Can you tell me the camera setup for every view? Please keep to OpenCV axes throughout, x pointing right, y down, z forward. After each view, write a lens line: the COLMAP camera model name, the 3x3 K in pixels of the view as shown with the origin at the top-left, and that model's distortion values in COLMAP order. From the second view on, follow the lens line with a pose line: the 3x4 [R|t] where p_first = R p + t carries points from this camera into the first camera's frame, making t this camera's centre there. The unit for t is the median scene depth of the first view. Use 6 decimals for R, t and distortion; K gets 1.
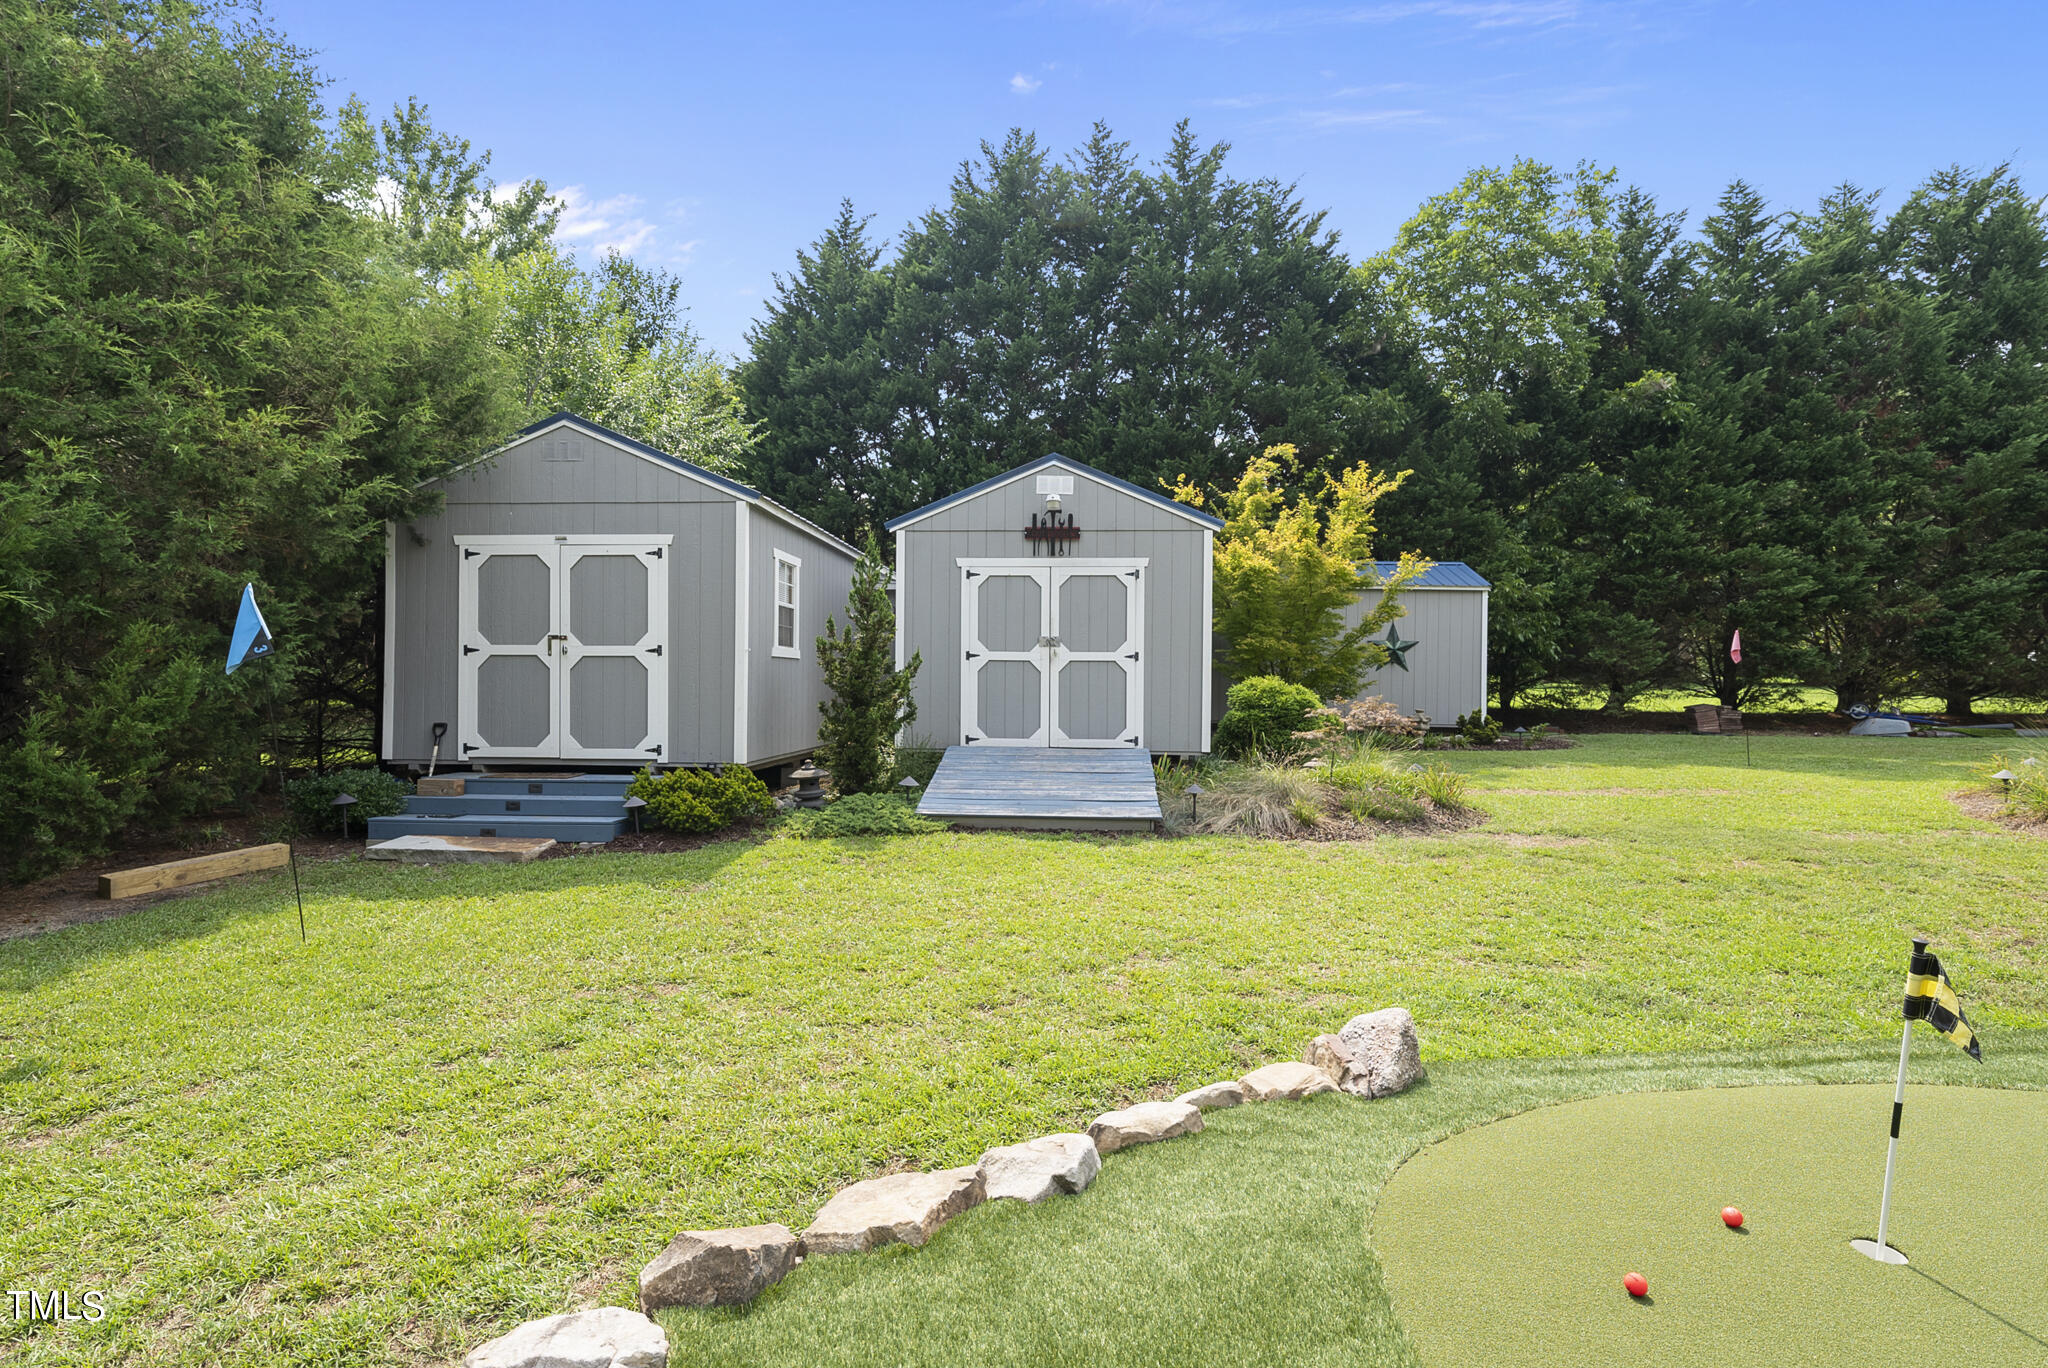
lens RADIAL K [[967.1, 0, 1019.8], [0, 967.1, 679.9], [0, 0, 1]] dist [0.001857, -0.000885]
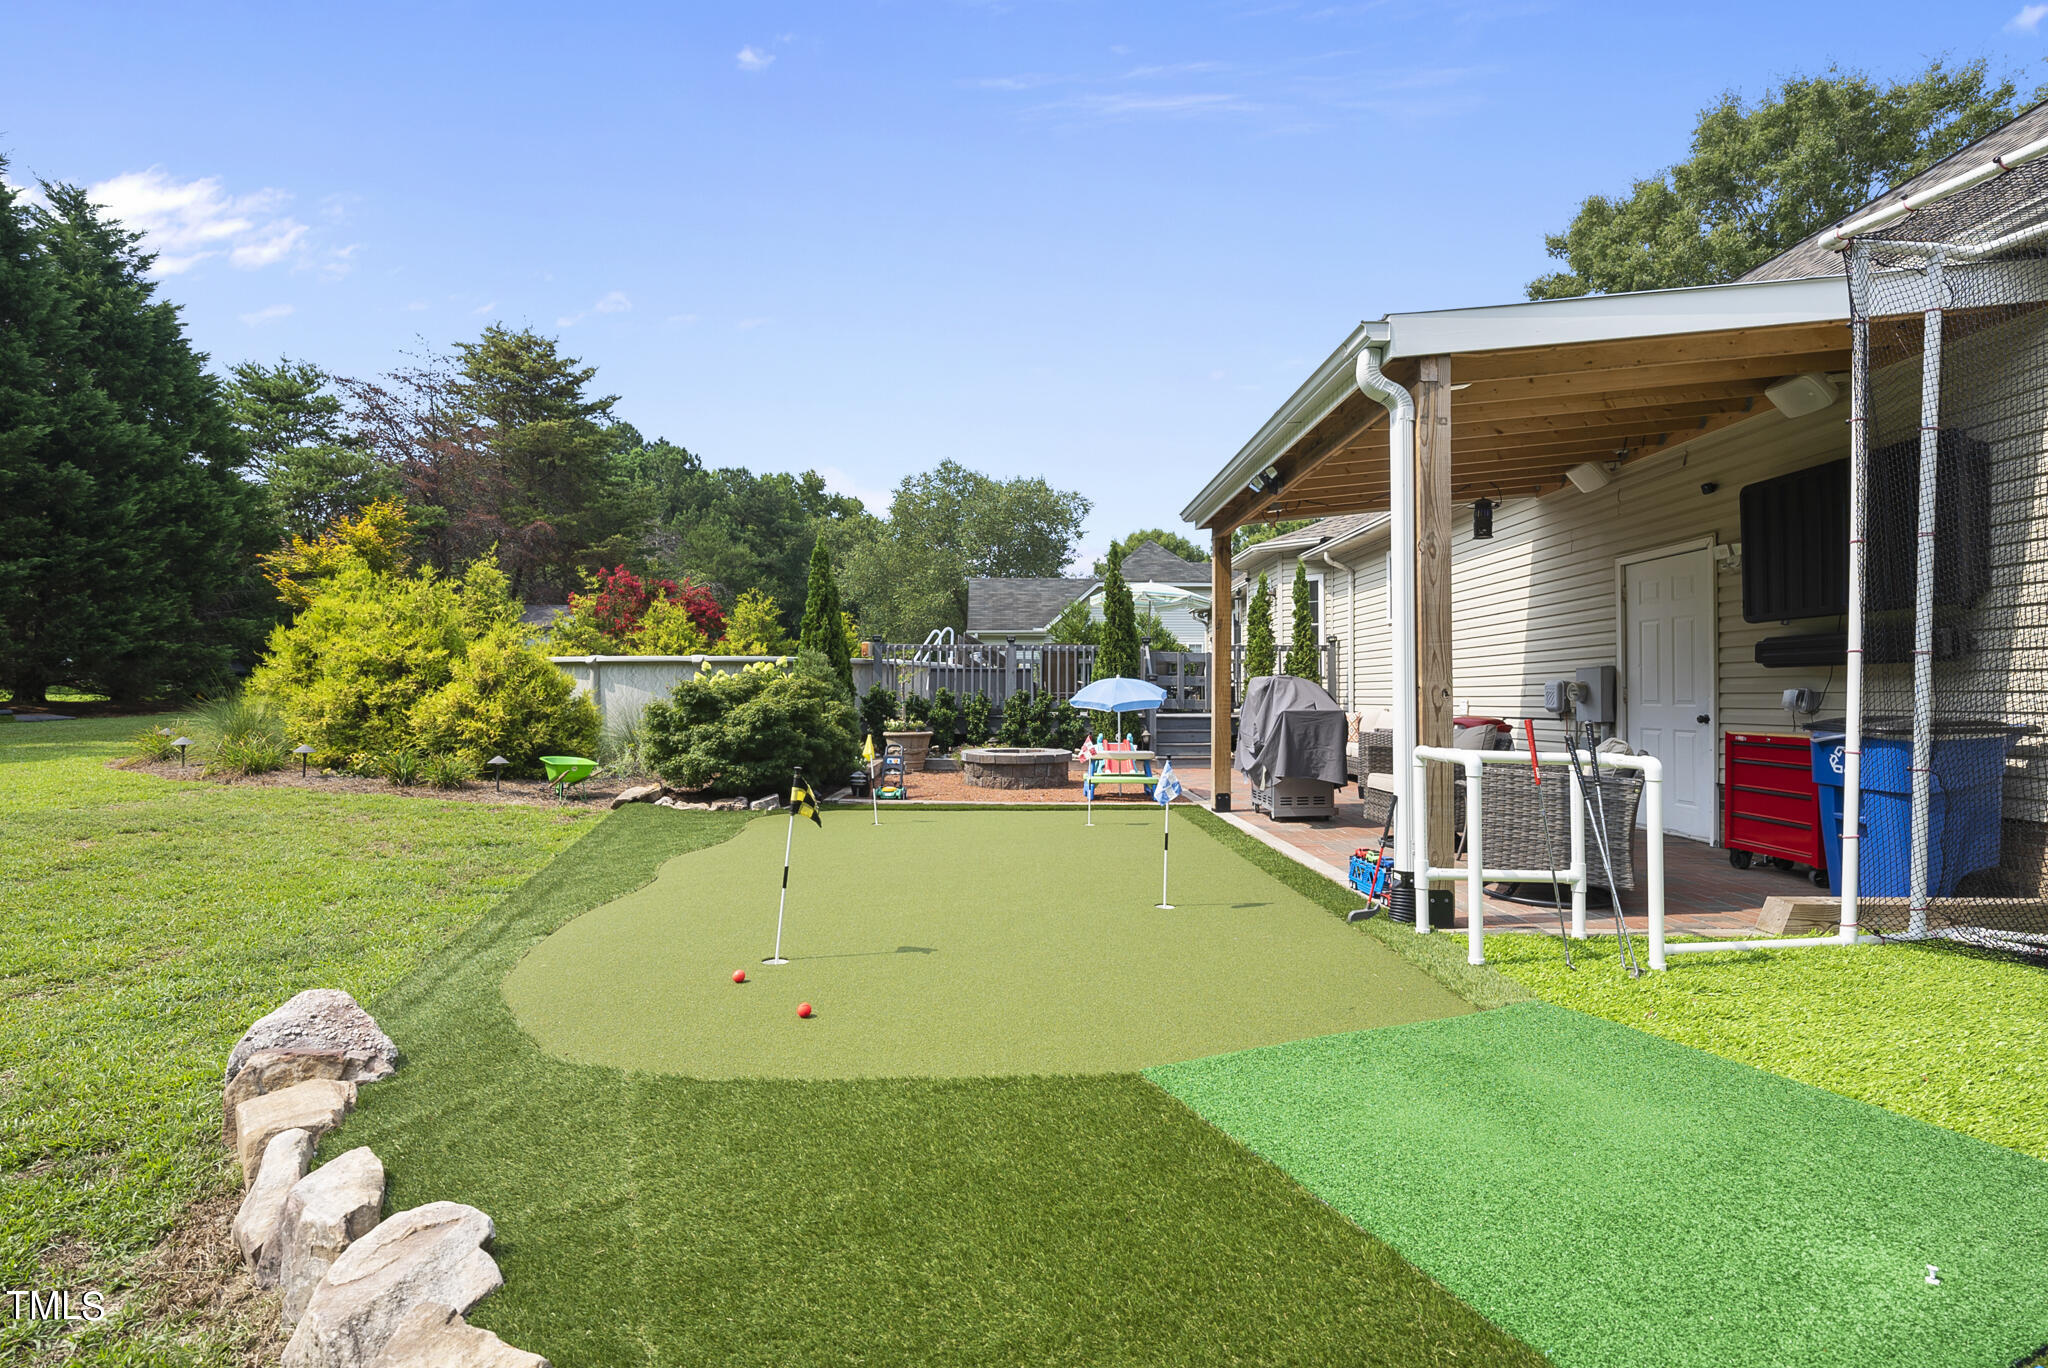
lens RADIAL K [[967.1, 0, 1032.7], [0, 967.1, 686.8], [0, 0, 1]] dist [0.001857, -0.000885]
pose [[-0.136631, 0.000927, 0.990622, -0.136213], [-0.009055, 0.999957, -0.002184, 0.020530], [-0.990581, -0.009269, -0.136617, 0.135095]]
